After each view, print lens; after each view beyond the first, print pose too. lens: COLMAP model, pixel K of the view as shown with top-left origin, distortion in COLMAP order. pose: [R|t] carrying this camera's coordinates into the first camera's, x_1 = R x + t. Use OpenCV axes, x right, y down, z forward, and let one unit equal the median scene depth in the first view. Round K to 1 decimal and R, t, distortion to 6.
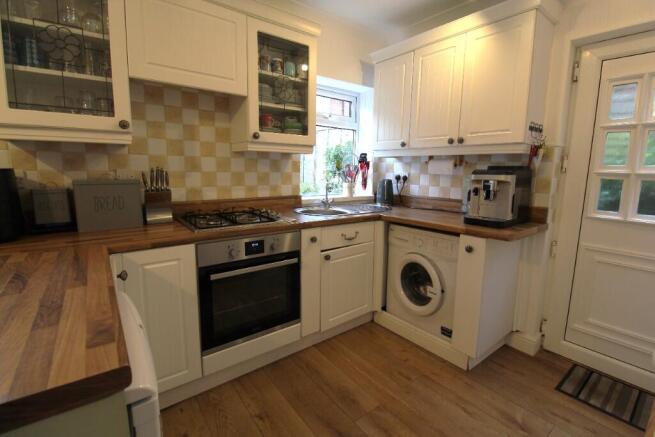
lens RADIAL K [[306.2, 0, 329.2], [0, 306.2, 216.4], [0, 0, 1]] dist [-0.014772, -0.000907]
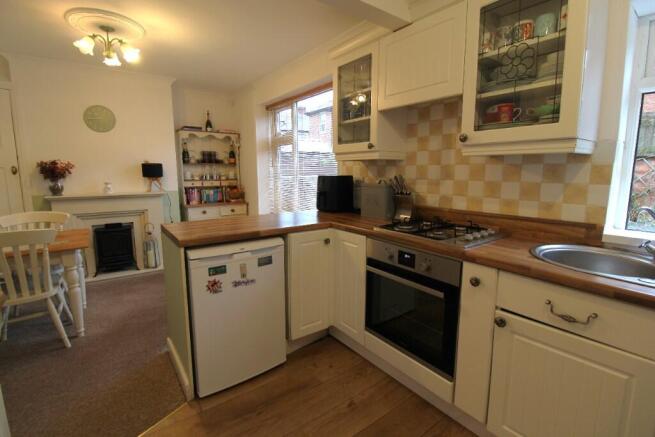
lens RADIAL K [[306.2, 0, 329.1], [0, 306.2, 214.5], [0, 0, 1]] dist [-0.014772, -0.000907]
pose [[-0.035858, 0.127979, -0.991128, 0.609190], [-0.153550, 0.979284, 0.132005, -0.109158], [0.987490, 0.156921, -0.015464, 0.656870]]
